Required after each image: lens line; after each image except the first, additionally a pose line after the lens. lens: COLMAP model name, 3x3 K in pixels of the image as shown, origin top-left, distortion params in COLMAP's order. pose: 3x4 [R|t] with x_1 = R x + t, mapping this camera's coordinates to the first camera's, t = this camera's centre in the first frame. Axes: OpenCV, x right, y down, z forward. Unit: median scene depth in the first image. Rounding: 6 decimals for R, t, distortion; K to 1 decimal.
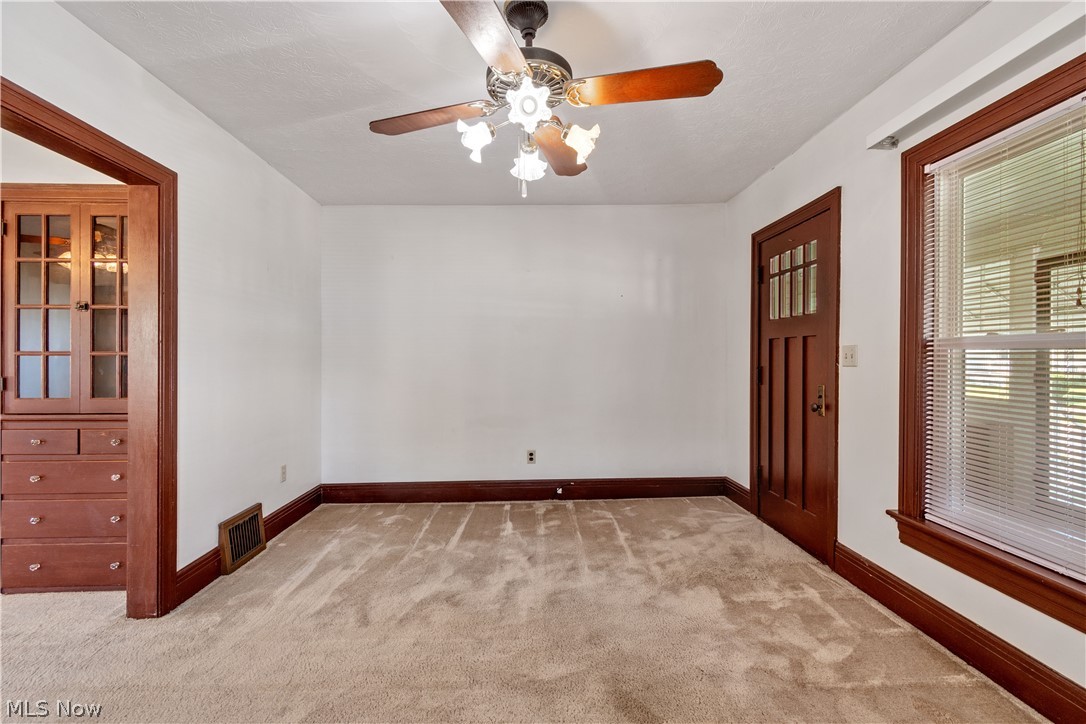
lens RADIAL K [[479.0, 0, 542.0], [0, 479.0, 357.7], [0, 0, 1]] dist [0.003420, -0.002139]
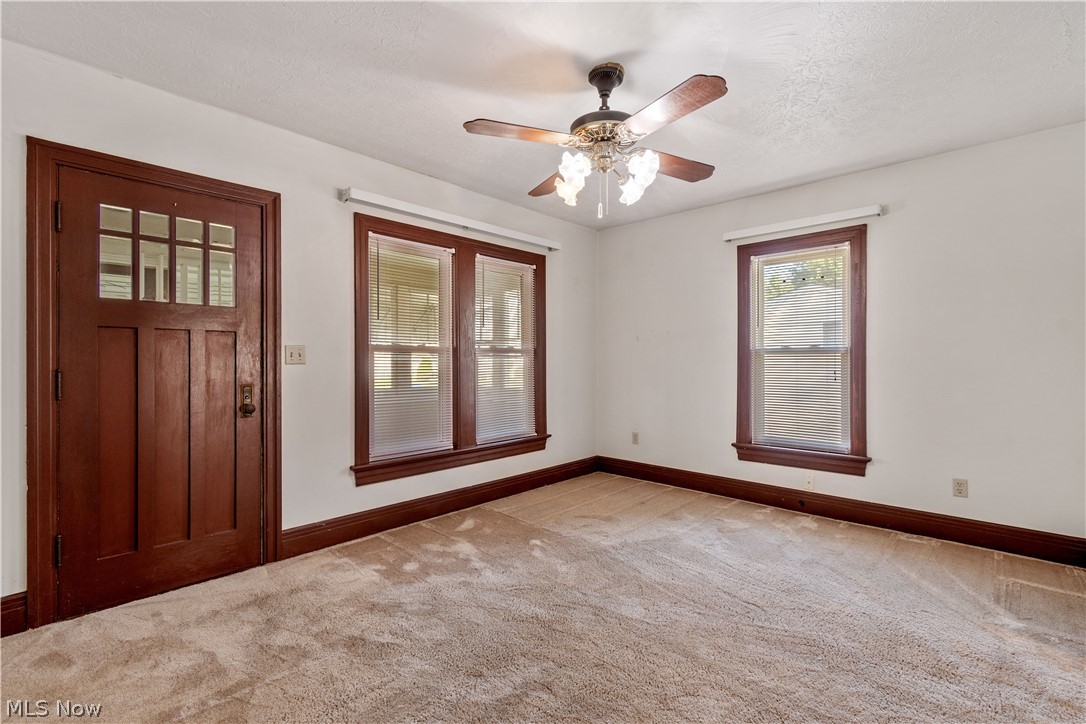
lens RADIAL K [[479.0, 0, 536.2], [0, 479.0, 361.5], [0, 0, 1]] dist [0.003420, -0.002139]
pose [[-0.692271, 0.002540, 0.721633, -0.519168], [0.004021, 0.999992, 0.000338, 0.014056], [-0.721626, 0.003136, -0.692276, 1.292892]]
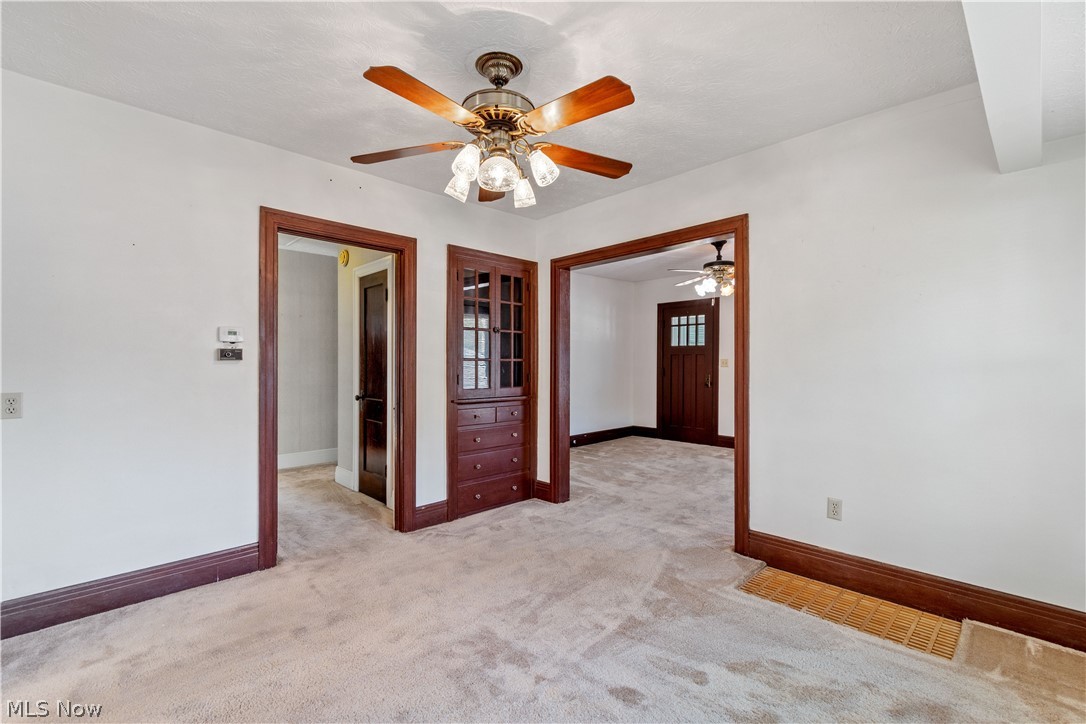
lens RADIAL K [[479.0, 0, 545.1], [0, 479.0, 363.8], [0, 0, 1]] dist [0.003420, -0.002139]
pose [[0.740540, 0.002136, 0.672009, -1.758538], [-0.000718, 0.999997, -0.002387, 0.007764], [-0.672012, 0.001286, 0.740539, -0.271283]]
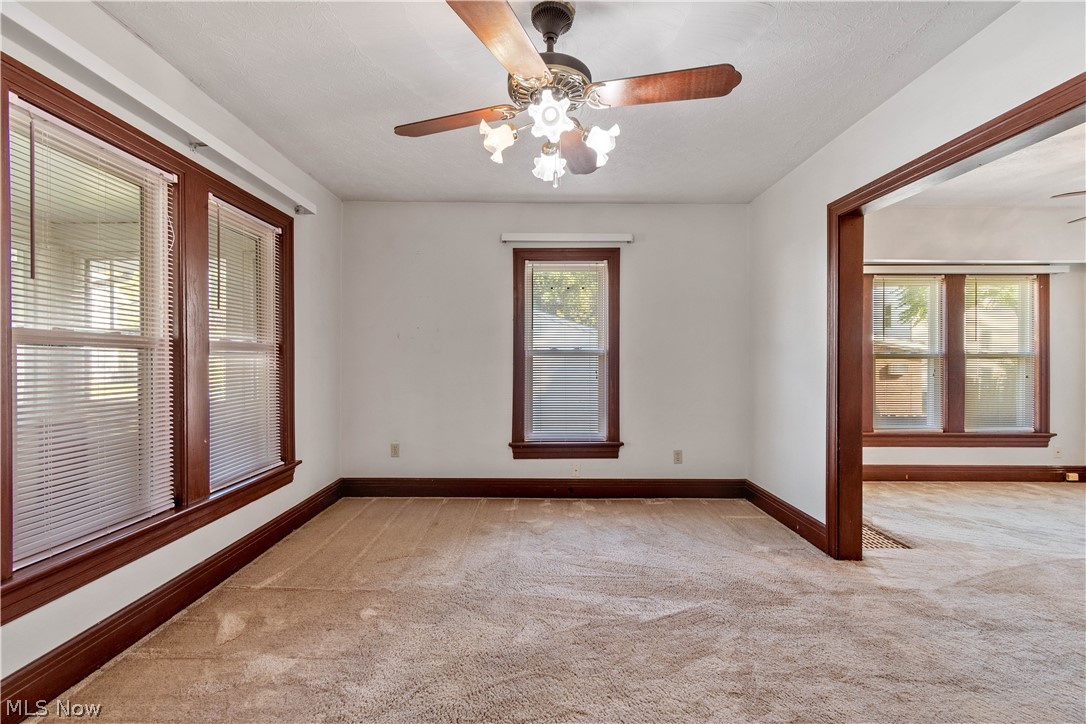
lens RADIAL K [[479.0, 0, 545.6], [0, 479.0, 362.5], [0, 0, 1]] dist [0.003420, -0.002139]
pose [[-0.999339, -0.000095, 0.036366, -0.038781], [0.000154, 0.999977, 0.006846, 0.007415], [-0.036366, 0.006847, -0.999315, 1.315587]]
